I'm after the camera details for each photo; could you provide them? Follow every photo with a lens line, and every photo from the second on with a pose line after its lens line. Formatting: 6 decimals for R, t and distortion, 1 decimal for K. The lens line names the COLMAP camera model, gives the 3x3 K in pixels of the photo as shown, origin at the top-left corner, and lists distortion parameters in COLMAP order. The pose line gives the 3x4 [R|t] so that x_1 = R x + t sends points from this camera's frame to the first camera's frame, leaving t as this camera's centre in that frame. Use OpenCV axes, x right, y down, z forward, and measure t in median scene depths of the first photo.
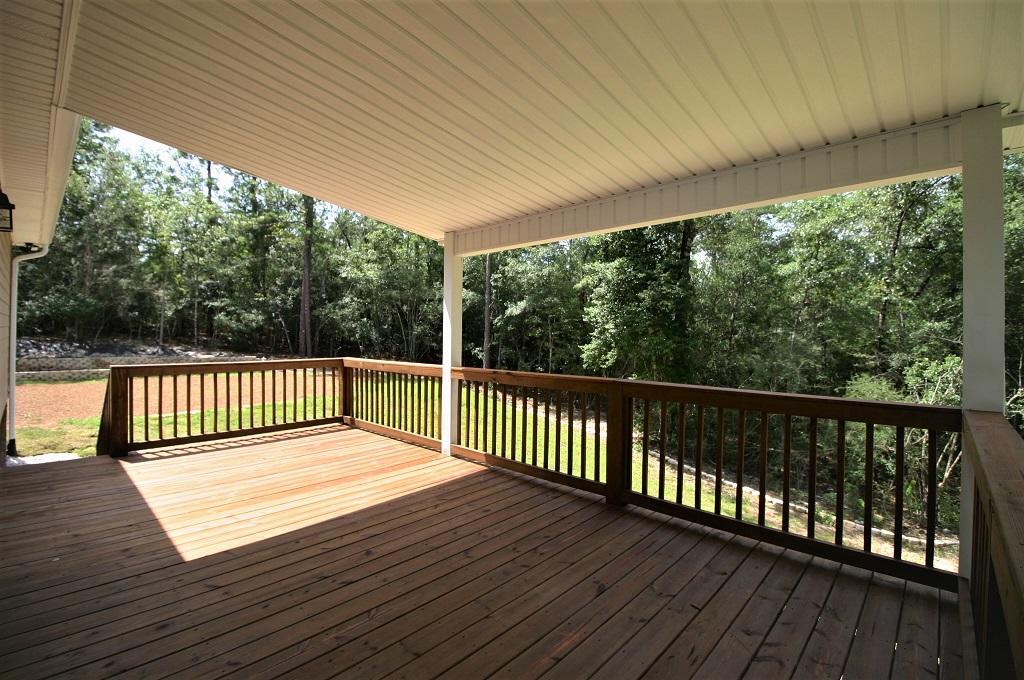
lens RADIAL K [[476.4, 0, 514.1], [0, 476.4, 331.1], [0, 0, 1]] dist [0.001799, -0.012887]
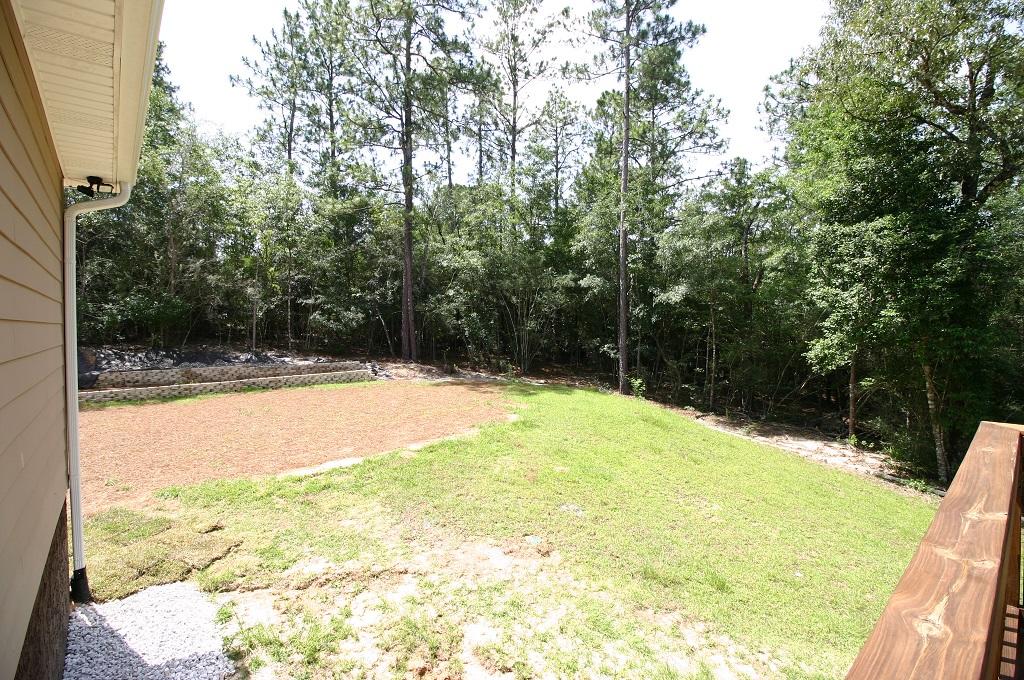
lens RADIAL K [[466.5, 0, 510.7], [0, 466.5, 330.2], [0, 0, 1]] dist [0.001323, -0.013561]
pose [[0.995400, -0.026591, -0.092047, -0.193066], [0.027968, 0.999515, 0.013703, -0.006459], [0.091638, -0.016214, 0.995660, 0.192432]]
